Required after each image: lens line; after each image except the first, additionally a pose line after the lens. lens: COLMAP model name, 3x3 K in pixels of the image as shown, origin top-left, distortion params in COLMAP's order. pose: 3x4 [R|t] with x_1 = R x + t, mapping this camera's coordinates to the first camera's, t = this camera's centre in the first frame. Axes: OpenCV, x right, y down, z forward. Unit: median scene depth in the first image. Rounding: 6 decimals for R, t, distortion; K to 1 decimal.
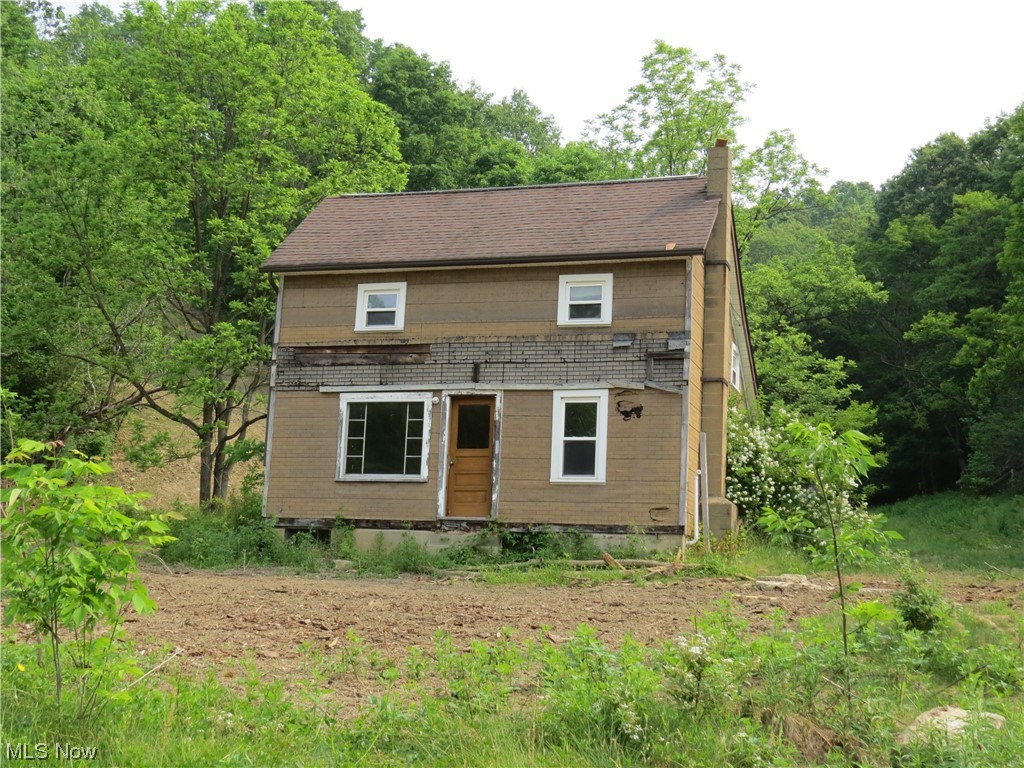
lens RADIAL K [[1409.4, 0, 512.0], [0, 1409.4, 384.0], [0, 0, 1]] dist [-0.075536, 0.040224]
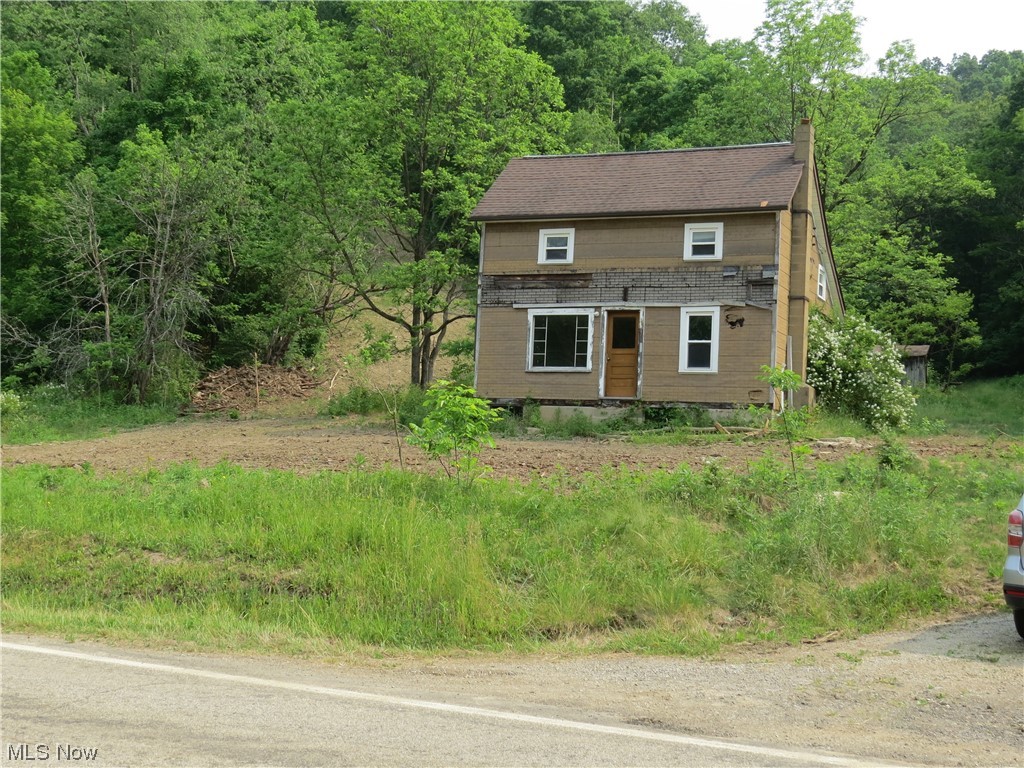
lens RADIAL K [[1409.4, 0, 512.0], [0, 1409.4, 384.0], [0, 0, 1]] dist [-0.075536, 0.040224]
pose [[0.994023, -0.005080, -0.109054, 0.014316], [0.015193, 0.995634, 0.092103, -0.049179], [0.108110, -0.093210, 0.989760, -0.398876]]
